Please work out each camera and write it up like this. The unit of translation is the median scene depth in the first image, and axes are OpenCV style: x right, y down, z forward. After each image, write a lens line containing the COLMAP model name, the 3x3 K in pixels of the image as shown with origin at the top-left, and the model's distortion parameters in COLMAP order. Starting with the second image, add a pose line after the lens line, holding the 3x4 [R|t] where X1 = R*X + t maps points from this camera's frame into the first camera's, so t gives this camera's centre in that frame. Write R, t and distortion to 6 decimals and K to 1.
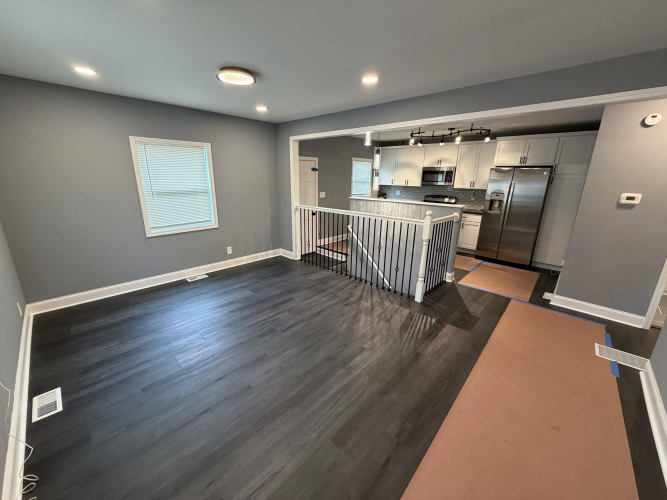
lens RADIAL K [[266.6, 0, 331.7], [0, 266.6, 249.9], [0, 0, 1]] dist [0.000626, -0.000394]
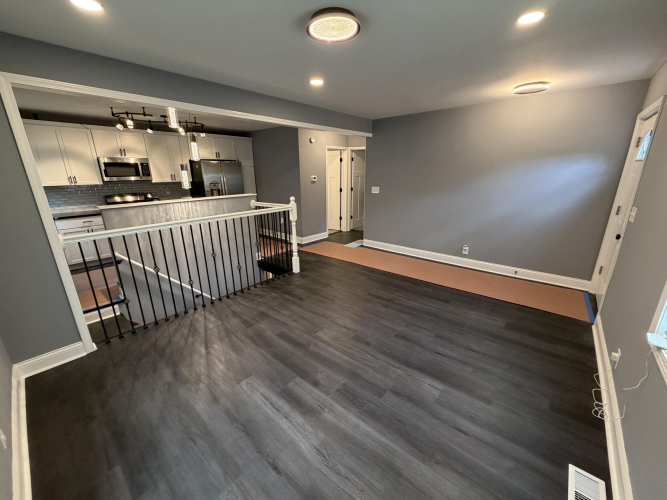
lens RADIAL K [[266.6, 0, 331.7], [0, 266.6, 249.9], [0, 0, 1]] dist [0.000626, -0.000394]
pose [[-0.040364, -0.304220, 0.951746, -0.726901], [0.278261, 0.911418, 0.303131, -0.202249], [-0.959657, 0.277070, 0.047864, 0.690083]]
